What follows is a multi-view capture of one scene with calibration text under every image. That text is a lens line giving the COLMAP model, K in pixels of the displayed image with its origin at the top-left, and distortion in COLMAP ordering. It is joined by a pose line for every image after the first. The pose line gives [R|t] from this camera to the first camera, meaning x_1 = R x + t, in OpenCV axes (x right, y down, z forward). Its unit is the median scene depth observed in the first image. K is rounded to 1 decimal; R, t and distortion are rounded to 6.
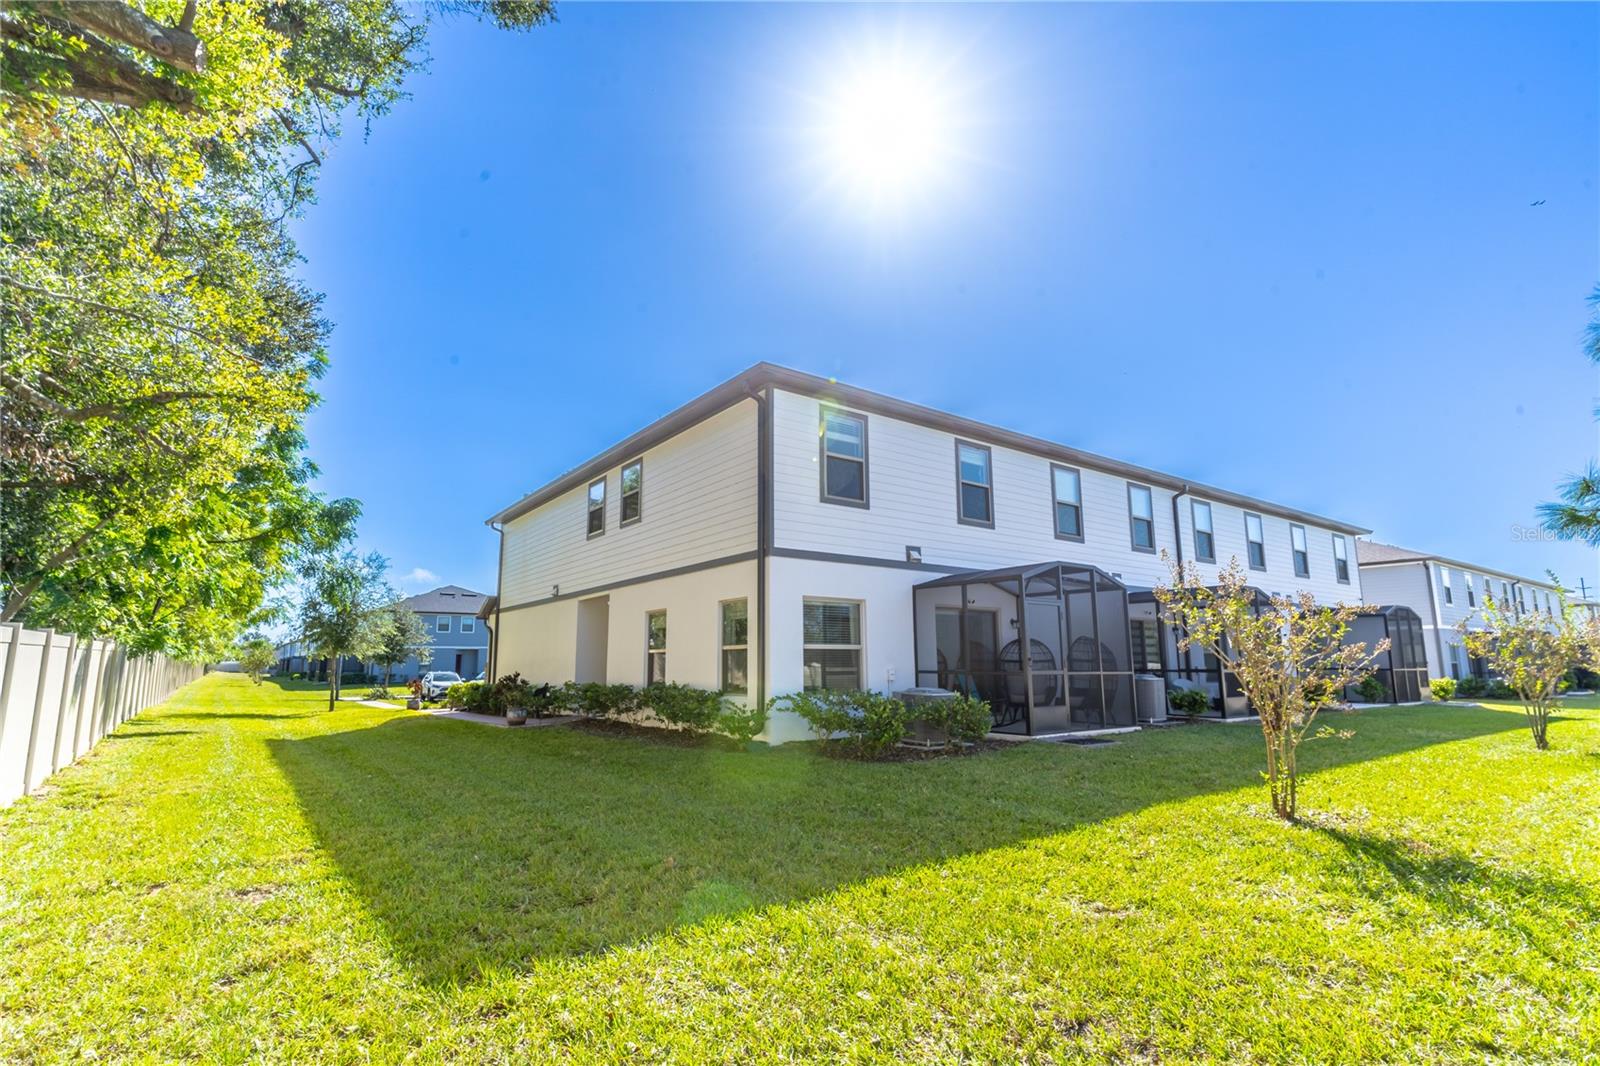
lens RADIAL K [[765.7, 0, 799.0], [0, 765.7, 537.8], [0, 0, 1]] dist [0.005788, 0.000291]
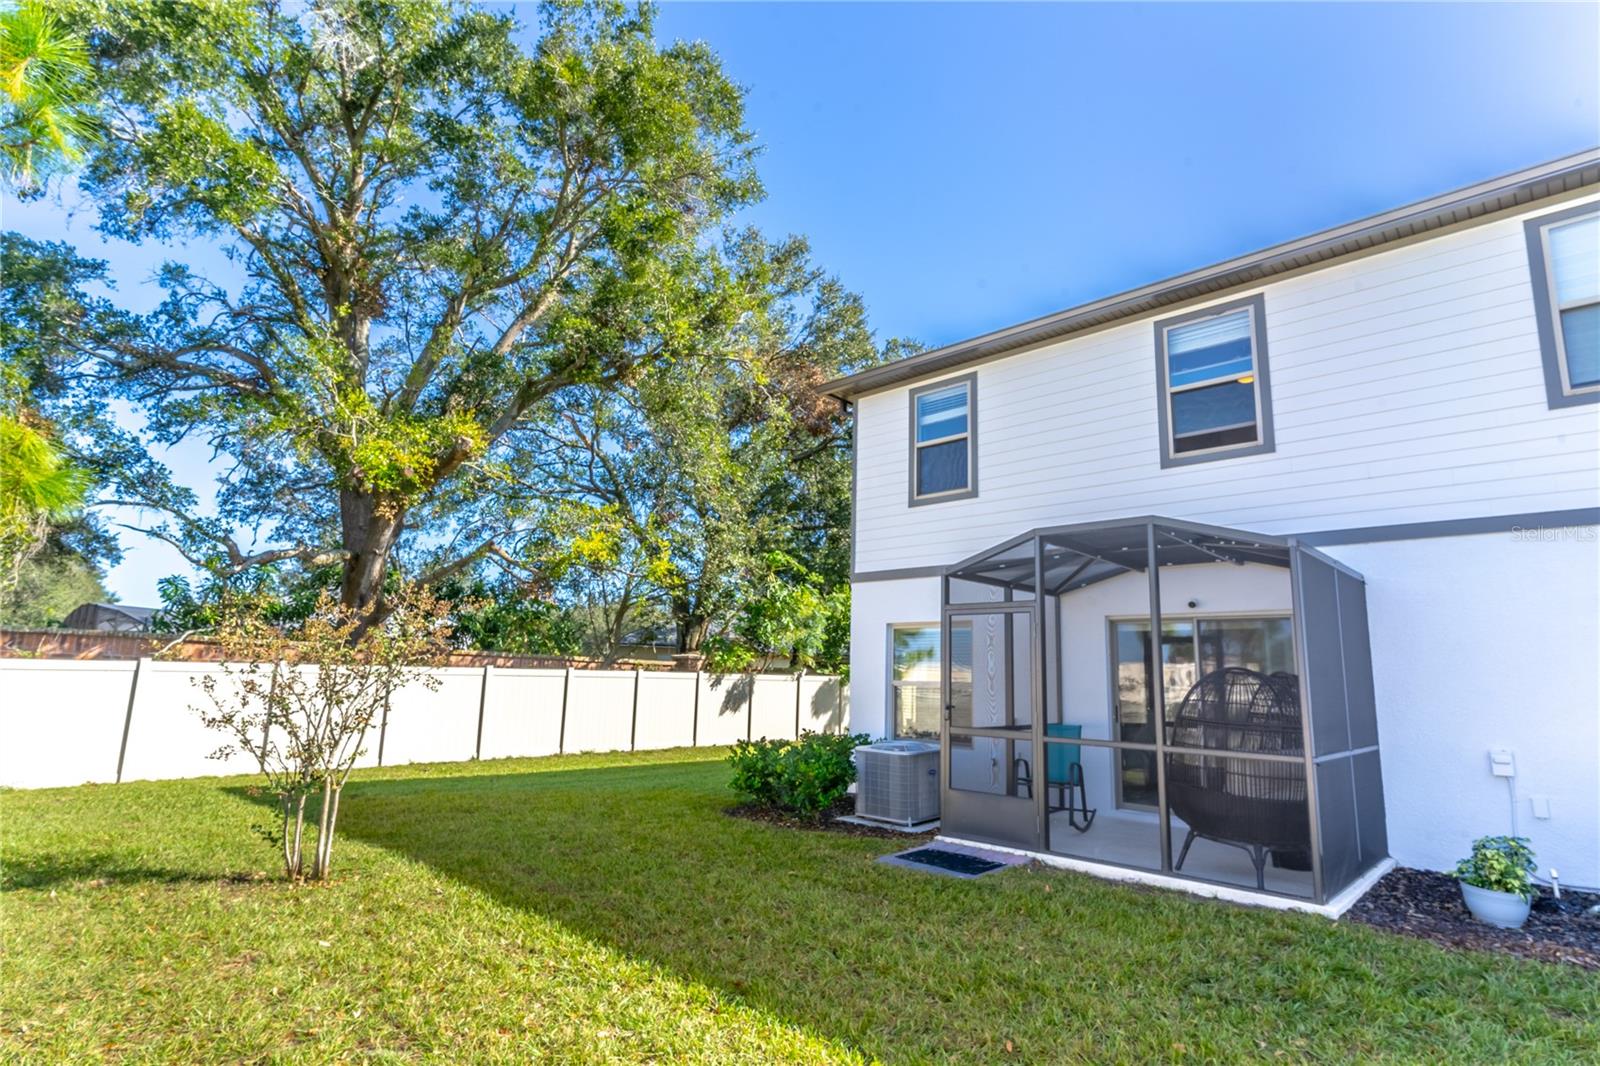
lens RADIAL K [[765.7, 0, 799.0], [0, 765.7, 537.8], [0, 0, 1]] dist [0.005788, 0.000291]
pose [[0.177330, -0.161711, -0.970775, 0.753314], [0.135768, 0.980996, -0.138613, 0.079616], [0.974742, -0.107220, 0.195915, 0.655390]]
